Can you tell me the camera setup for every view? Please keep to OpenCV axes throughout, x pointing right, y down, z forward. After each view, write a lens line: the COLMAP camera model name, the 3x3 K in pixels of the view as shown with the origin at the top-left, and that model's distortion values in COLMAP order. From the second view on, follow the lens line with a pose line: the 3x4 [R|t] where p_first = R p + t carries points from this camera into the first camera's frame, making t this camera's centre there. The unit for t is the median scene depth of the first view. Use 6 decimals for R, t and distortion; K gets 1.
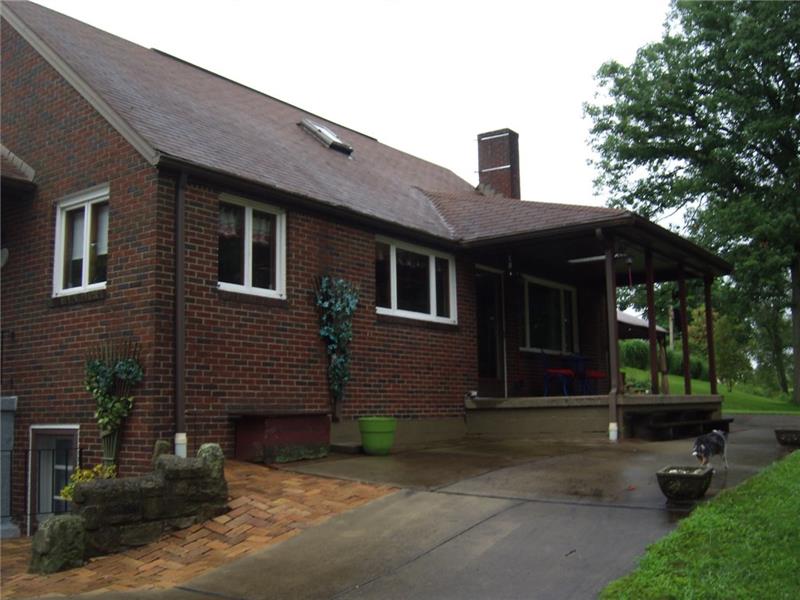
lens RADIAL K [[818.1, 0, 399.7], [0, 818.1, 301.6], [0, 0, 1]] dist [0.005738, 0.000000]
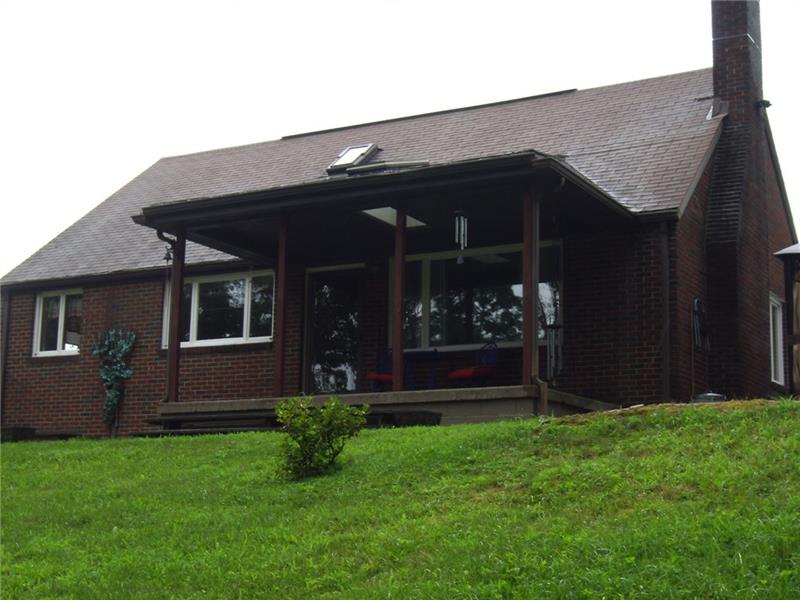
lens RADIAL K [[1248.1, 0, 400.8], [0, 1248.1, 299.8], [0, 0, 1]] dist [-0.026743, 0.000000]
pose [[0.119785, -0.165918, -0.978837, 1.669313], [0.110345, 0.982053, -0.152960, 0.241392], [0.986649, -0.089687, 0.135944, 1.060567]]
